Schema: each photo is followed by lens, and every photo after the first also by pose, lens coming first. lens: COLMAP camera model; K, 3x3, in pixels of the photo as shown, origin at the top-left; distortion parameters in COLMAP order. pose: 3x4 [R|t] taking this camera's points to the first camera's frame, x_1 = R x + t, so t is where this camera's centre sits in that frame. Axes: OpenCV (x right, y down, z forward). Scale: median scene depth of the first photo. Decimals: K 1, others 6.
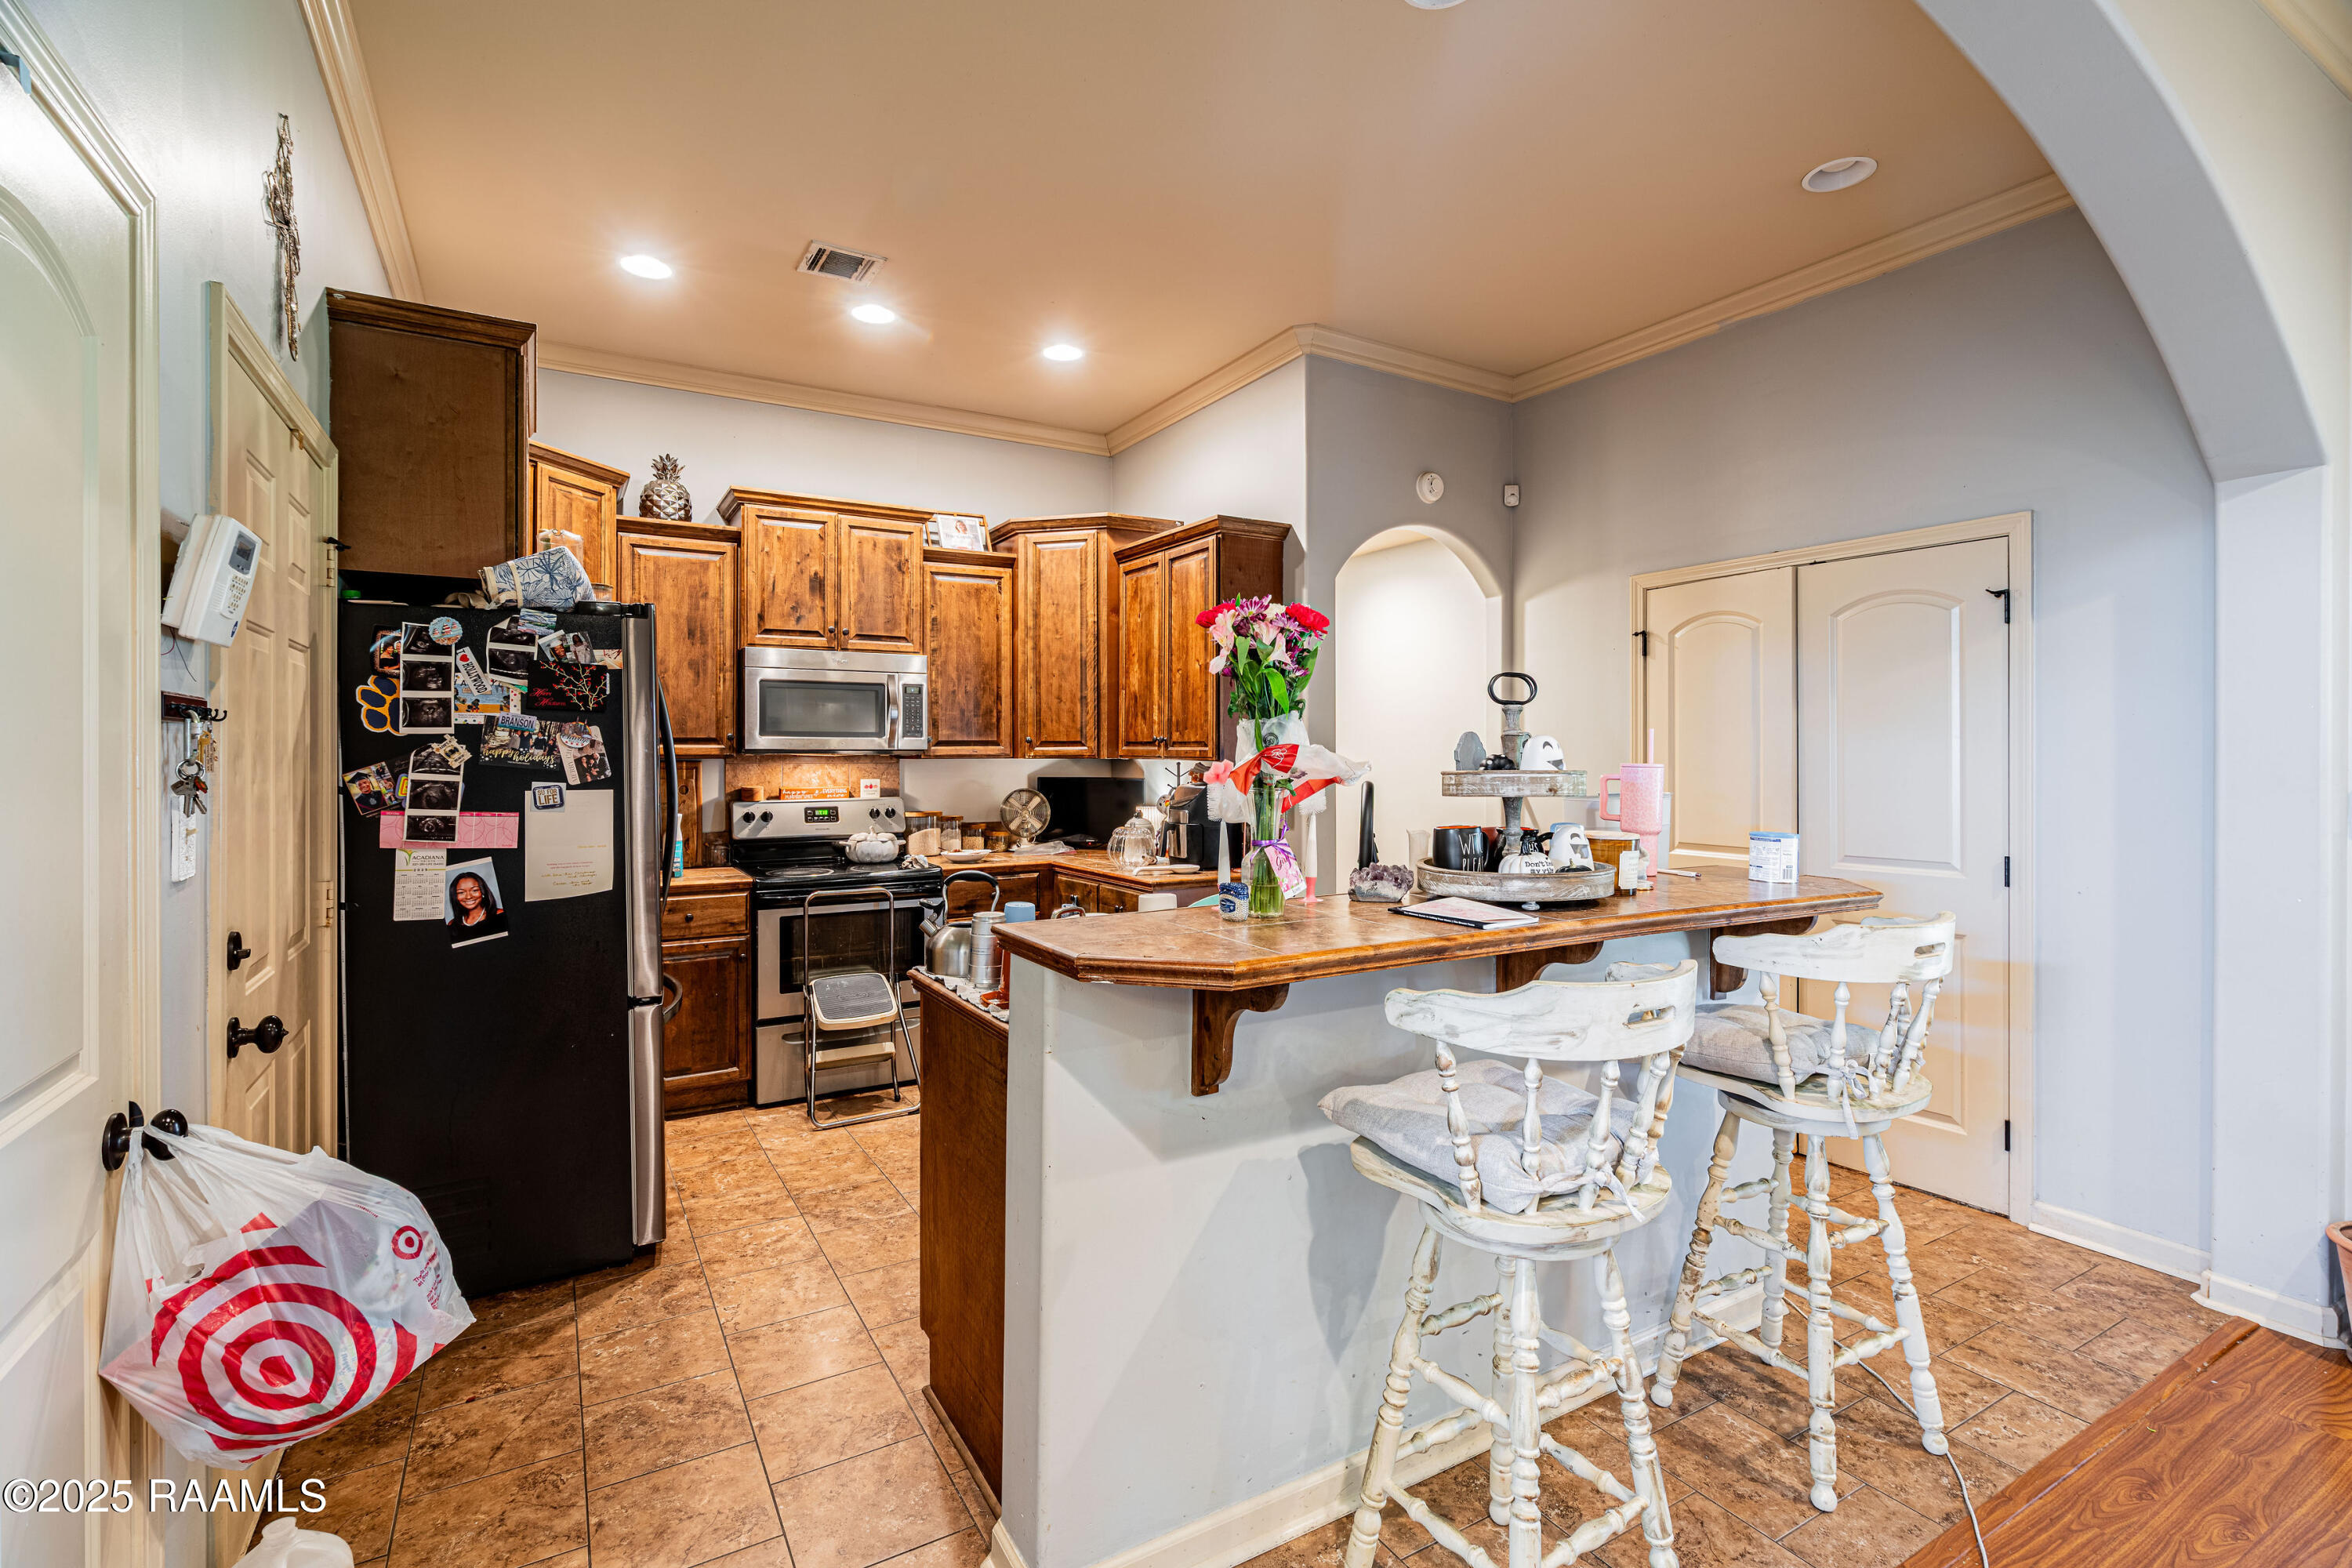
lens RADIAL K [[1082.5, 0, 1183.7], [0, 1082.5, 761.6], [0, 0, 1]] dist [-0.002026, 0.002781]
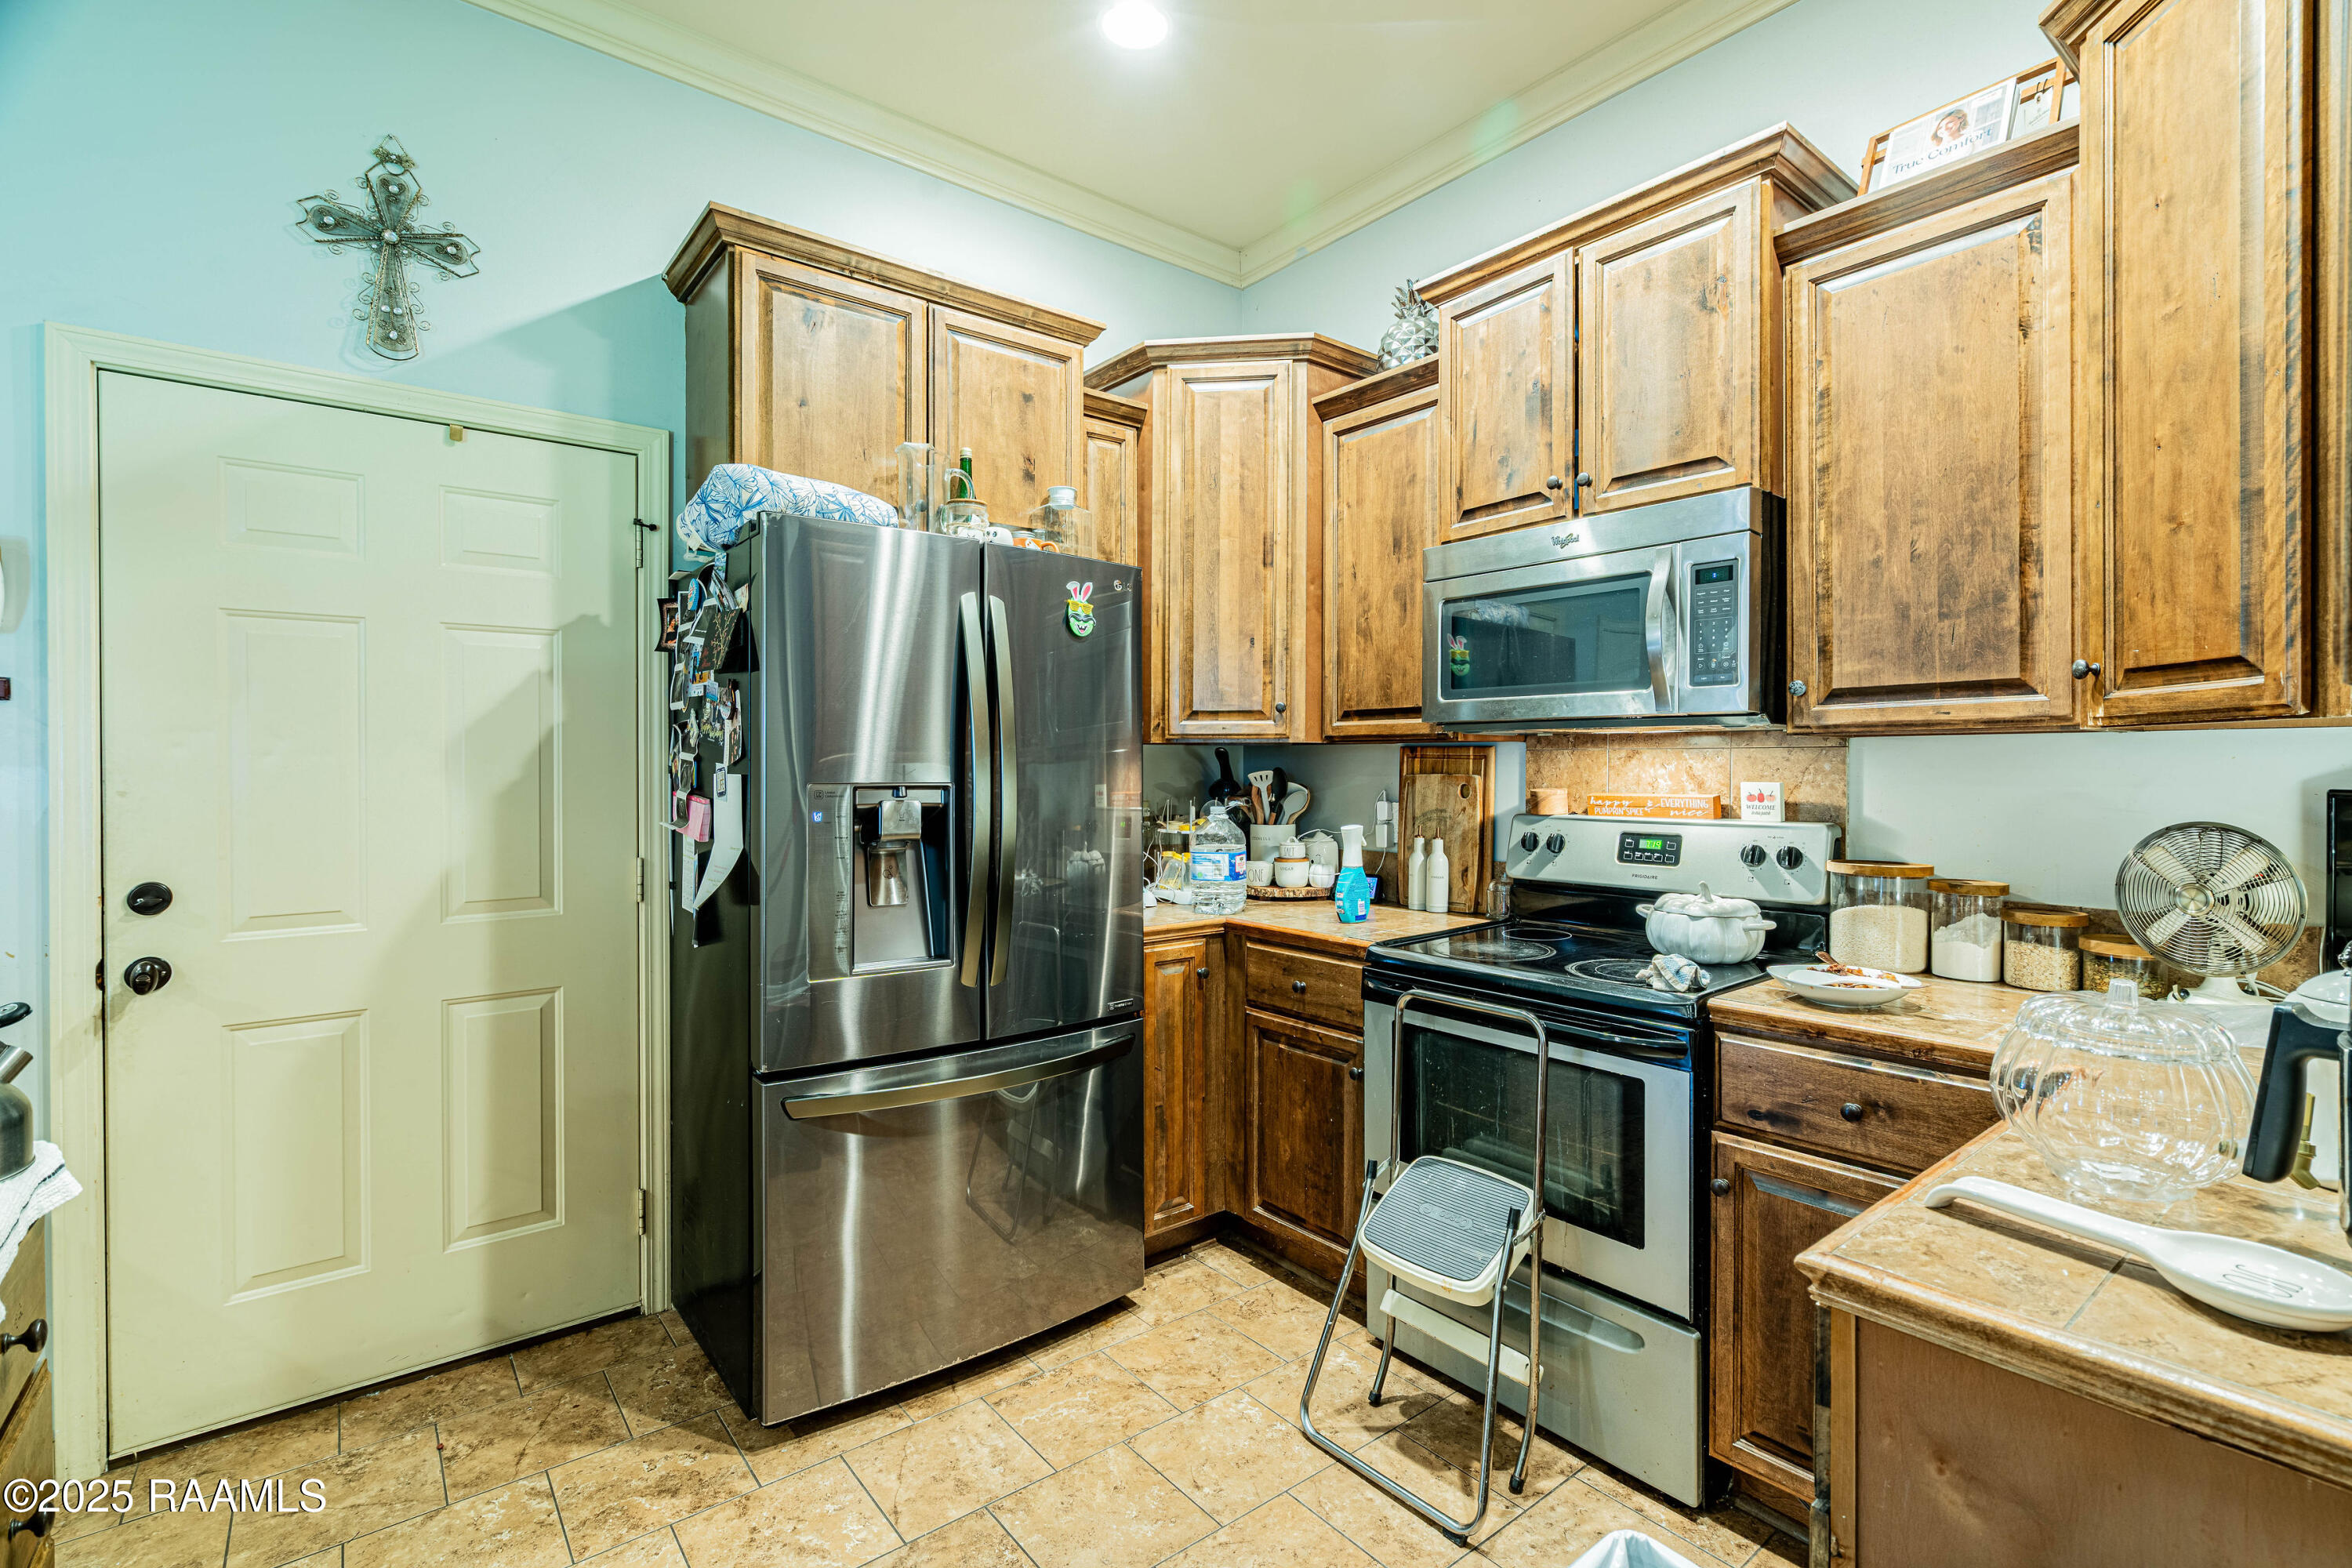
lens RADIAL K [[1082.5, 0, 1186.0], [0, 1082.5, 770.5], [0, 0, 1]] dist [-0.002026, 0.002781]
pose [[0.135582, 0.003871, -0.990758, 0.160963], [-0.011328, 0.999933, 0.002357, 0.014735], [0.990701, 0.010904, 0.135617, 0.793956]]
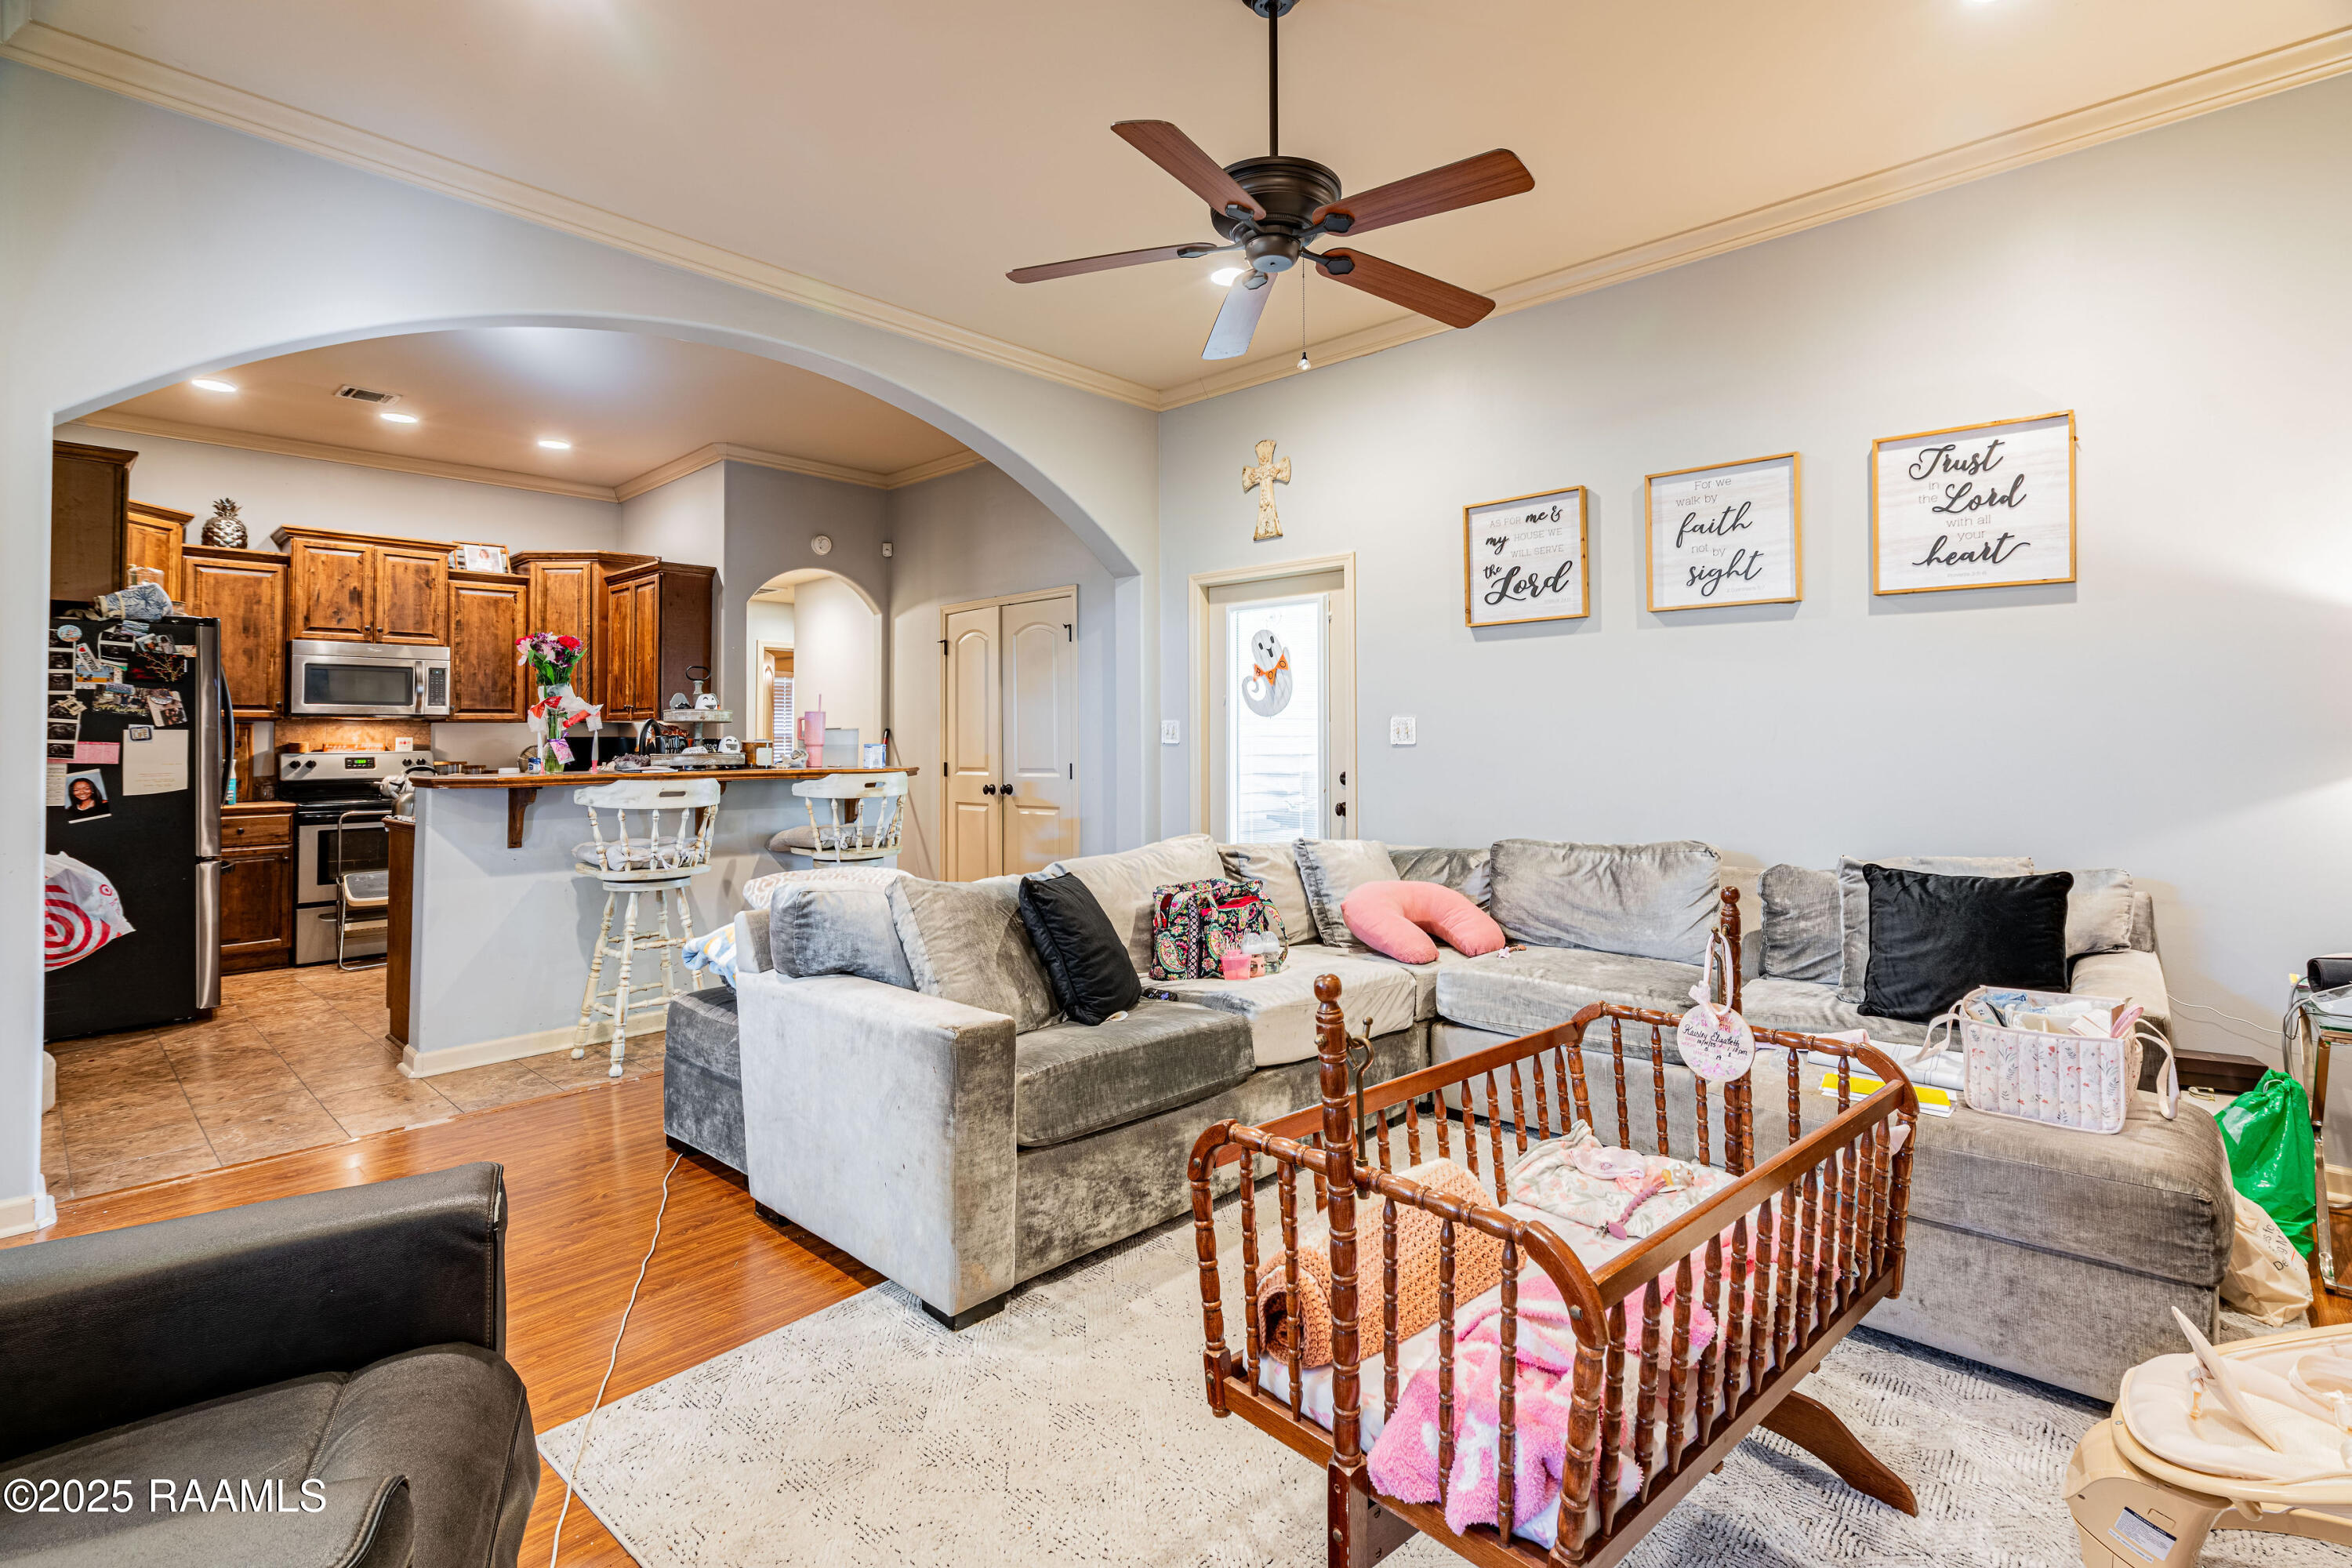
lens RADIAL K [[1082.5, 0, 1184.0], [0, 1082.5, 710.2], [0, 0, 1]] dist [-0.002026, 0.002781]
pose [[0.958253, -0.000543, 0.285920, 0.295812], [0.010746, 0.999360, -0.034117, 0.044369], [-0.285719, 0.035765, 0.957646, -0.658965]]
